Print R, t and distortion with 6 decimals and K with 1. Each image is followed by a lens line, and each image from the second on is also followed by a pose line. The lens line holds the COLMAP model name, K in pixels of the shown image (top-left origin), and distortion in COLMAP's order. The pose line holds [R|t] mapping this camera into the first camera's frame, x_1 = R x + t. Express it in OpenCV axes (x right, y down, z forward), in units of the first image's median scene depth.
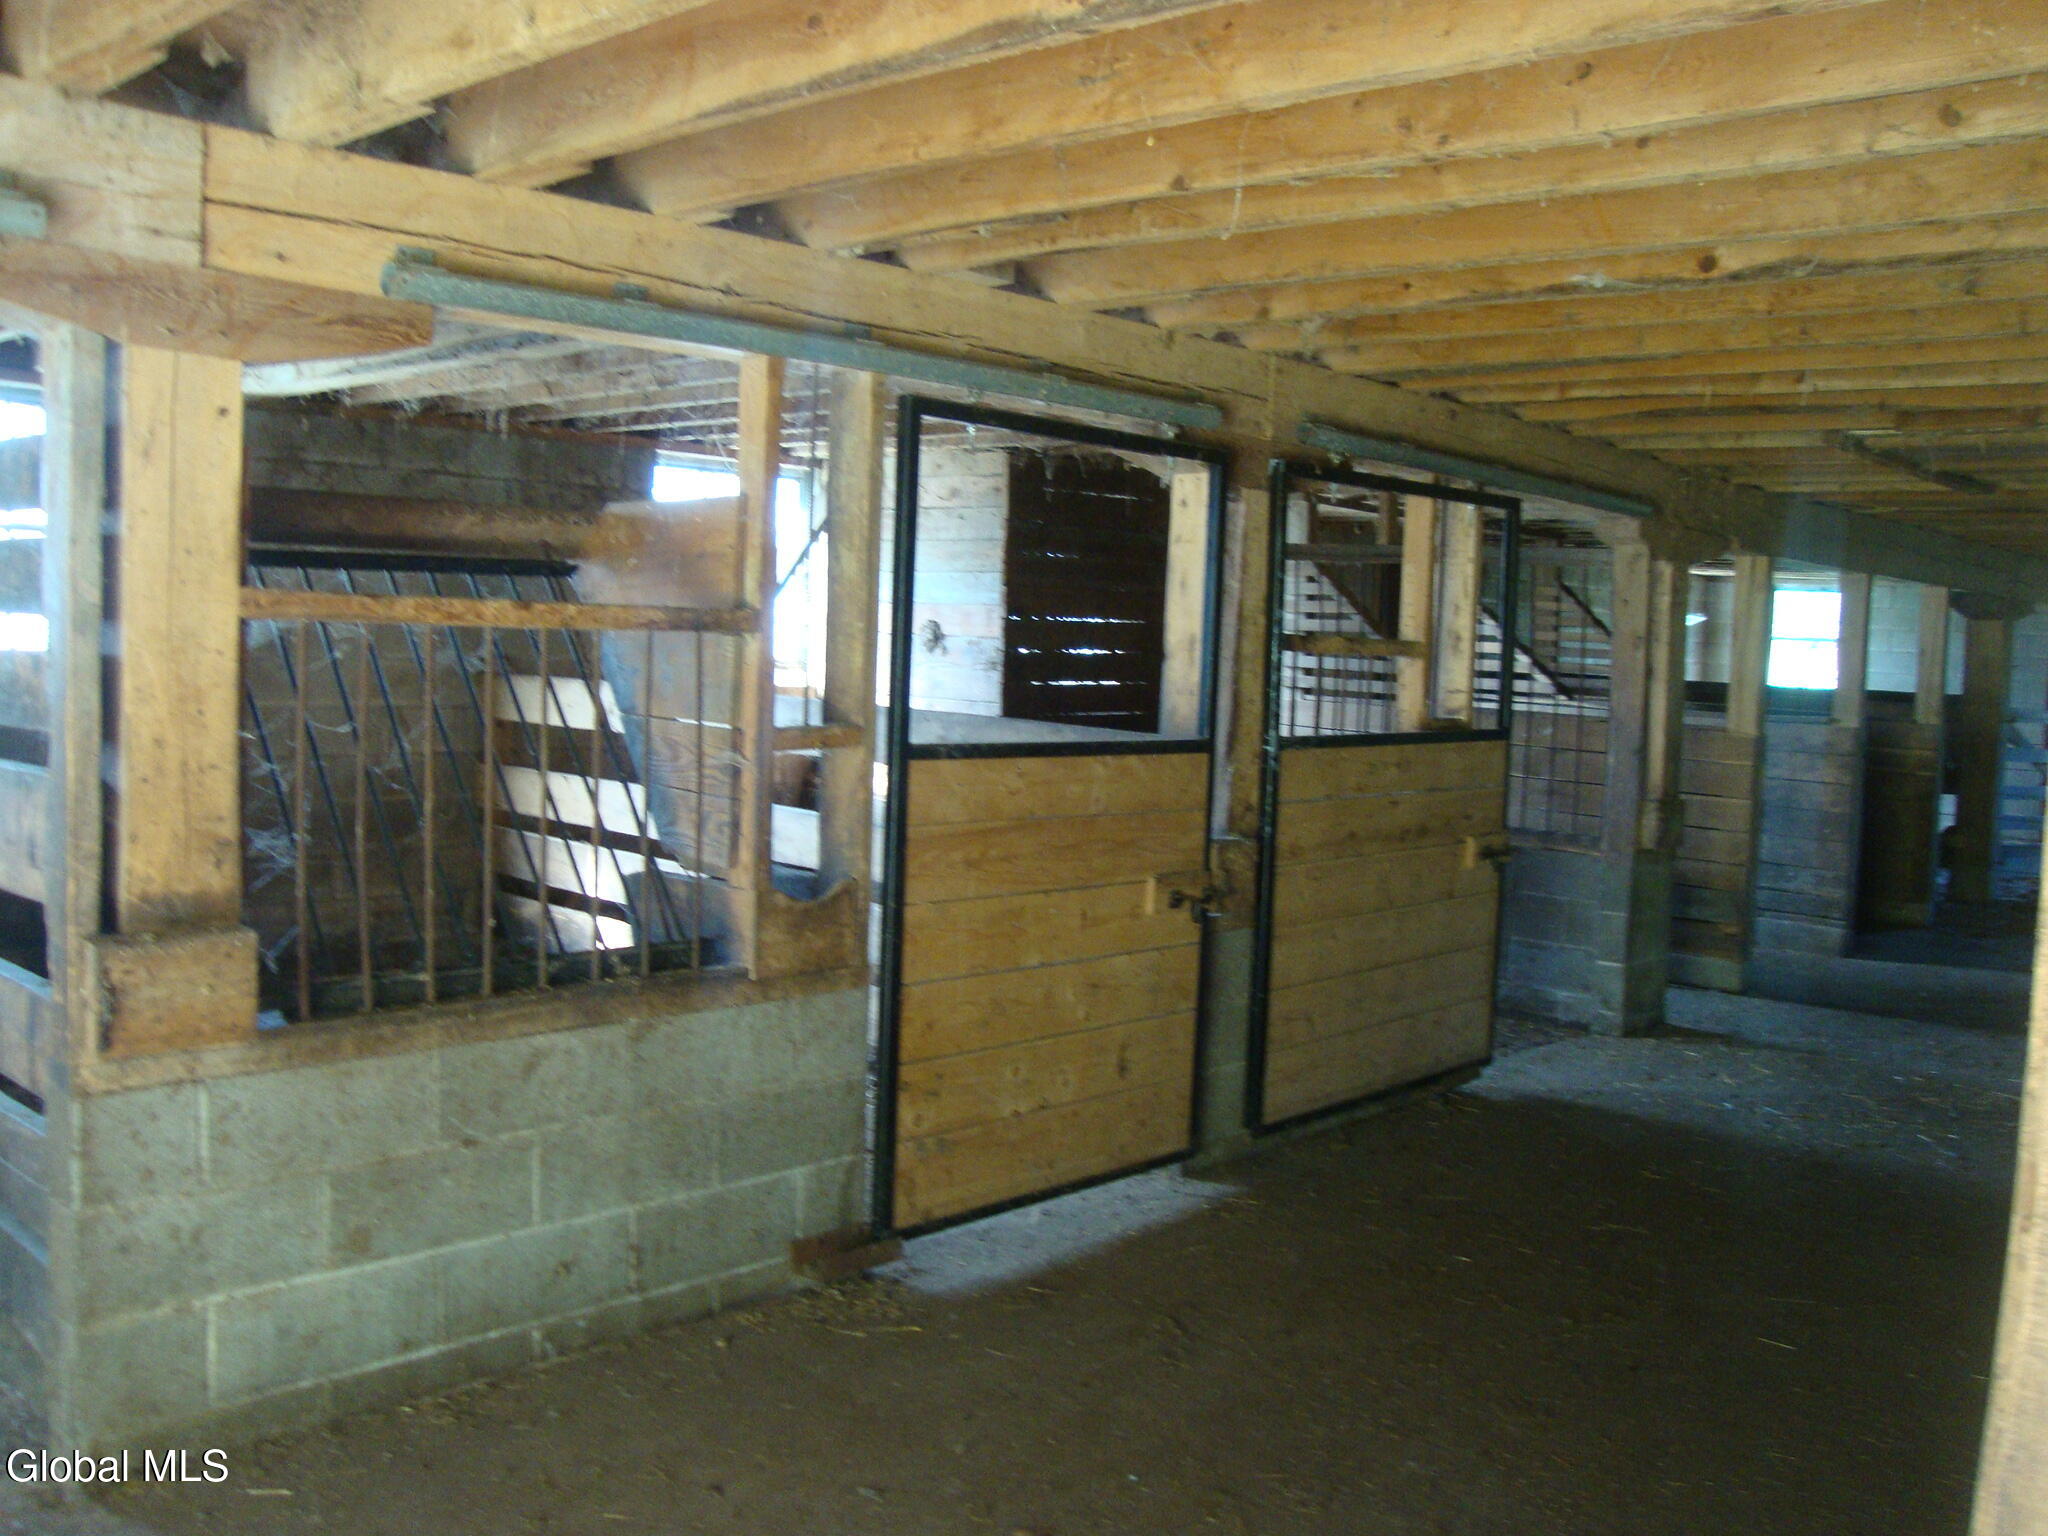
lens RADIAL K [[1843.8, 0, 1031.5], [0, 1843.8, 772.1], [0, 0, 1]] dist [-0.206373, 0.214078]
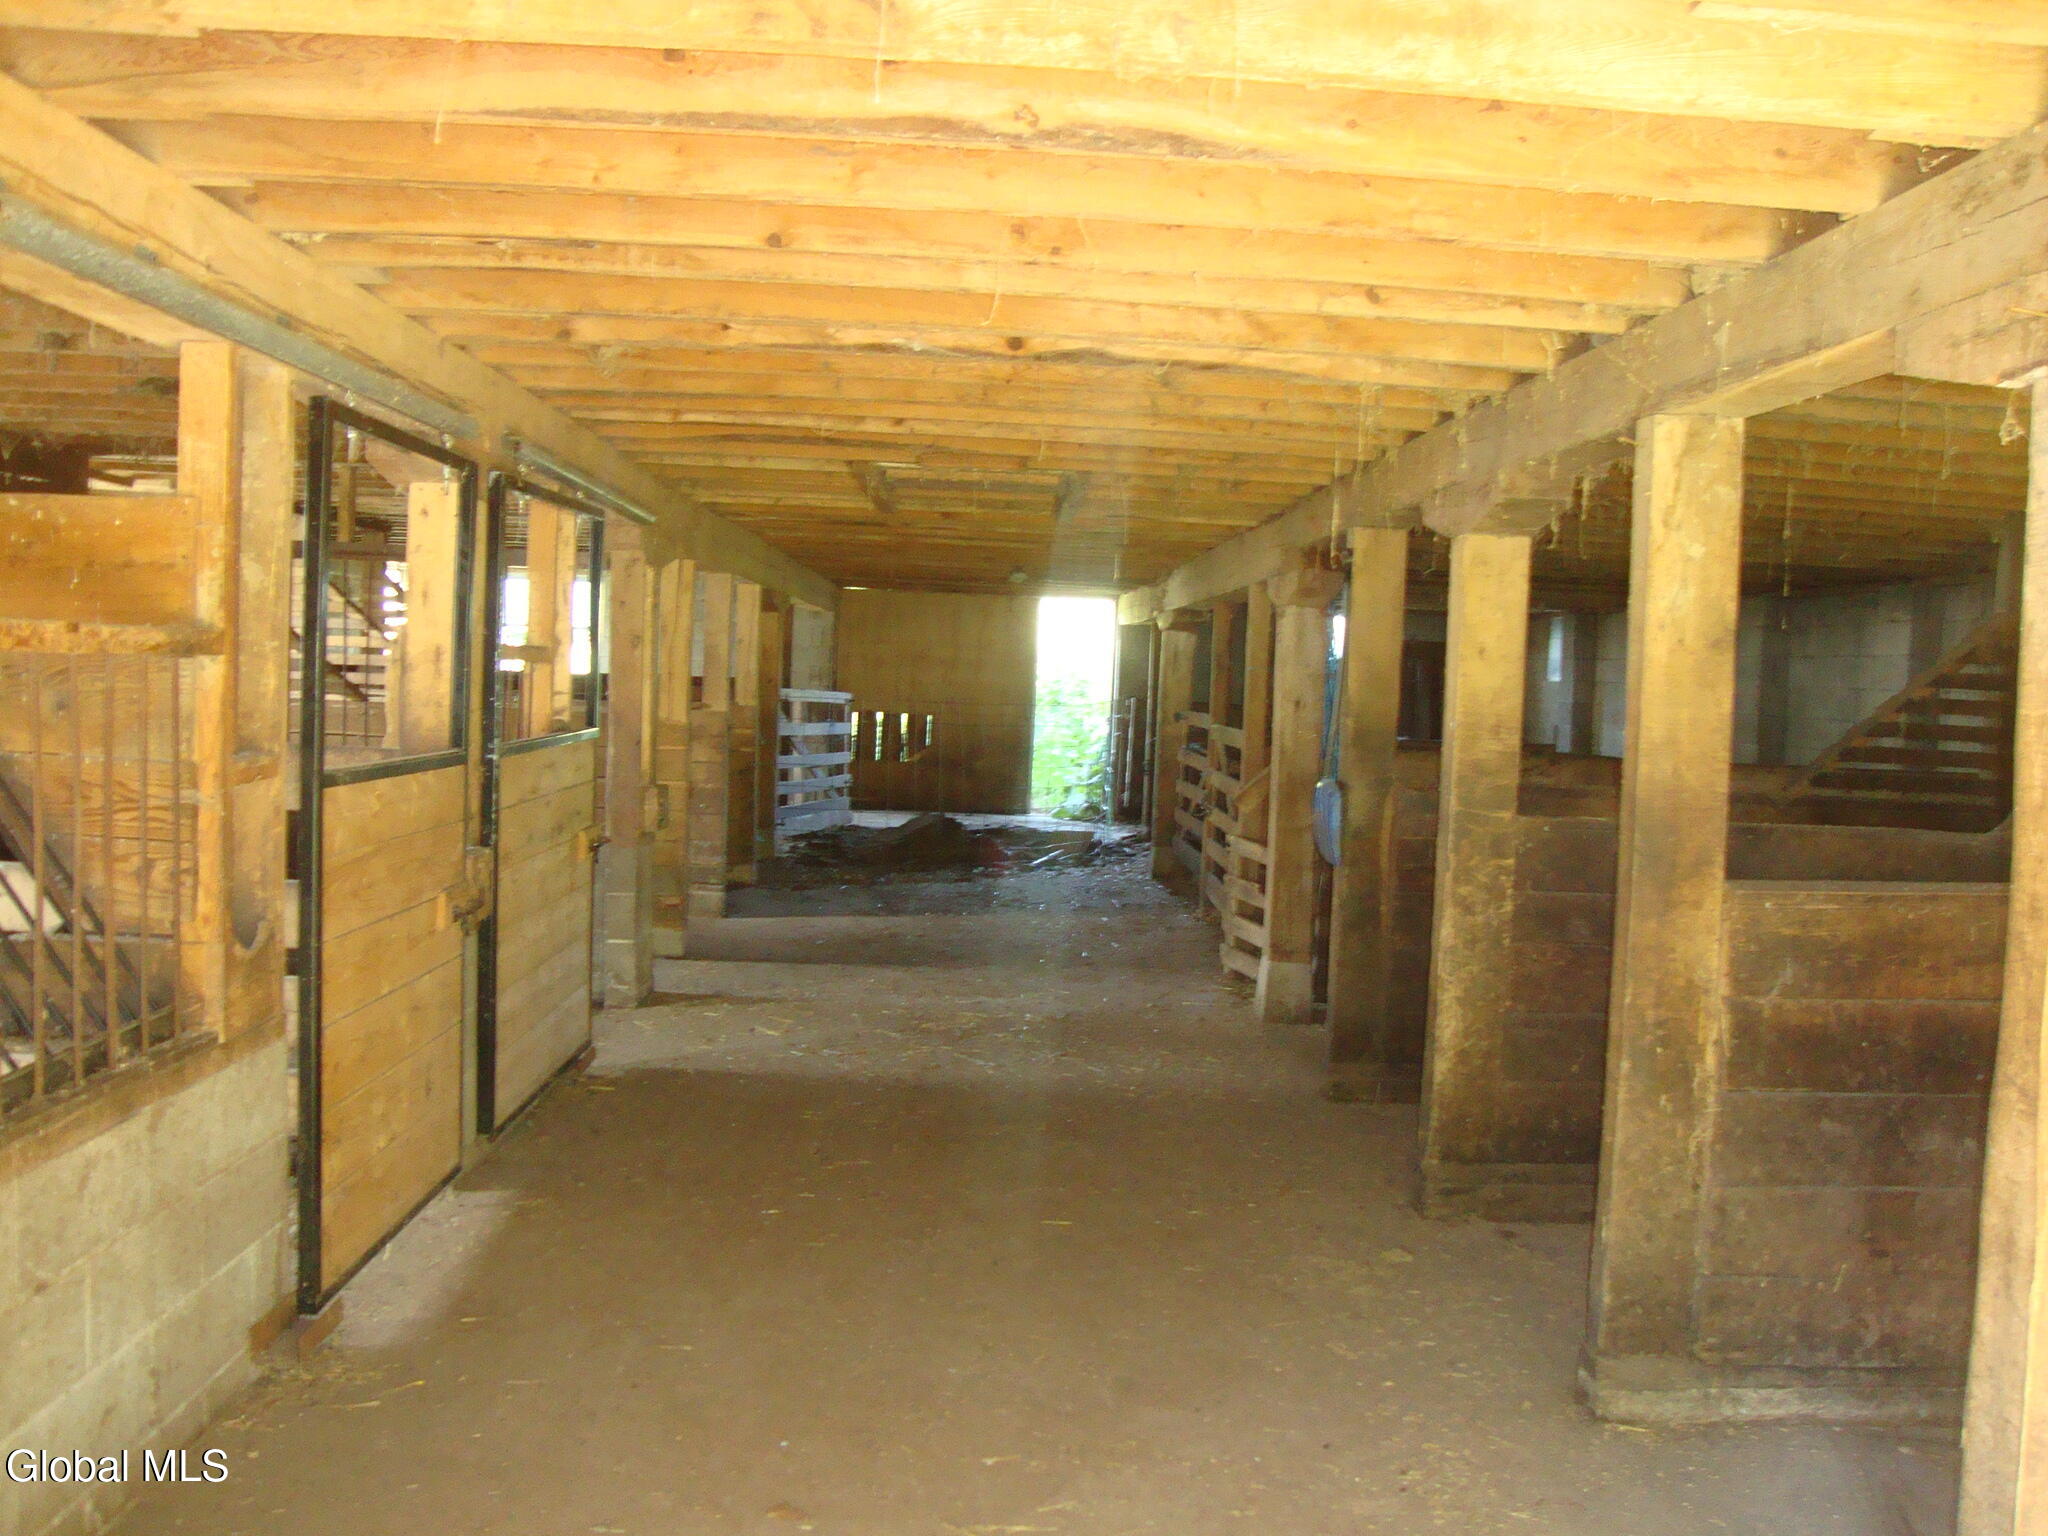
lens RADIAL K [[1843.8, 0, 1031.5], [0, 1843.8, 772.1], [0, 0, 1]] dist [-0.206373, 0.214078]
pose [[0.711500, -0.048203, 0.701031, -0.421125], [0.039731, 0.998808, 0.028354, -0.024577], [-0.701562, 0.007679, 0.712567, 0.092613]]
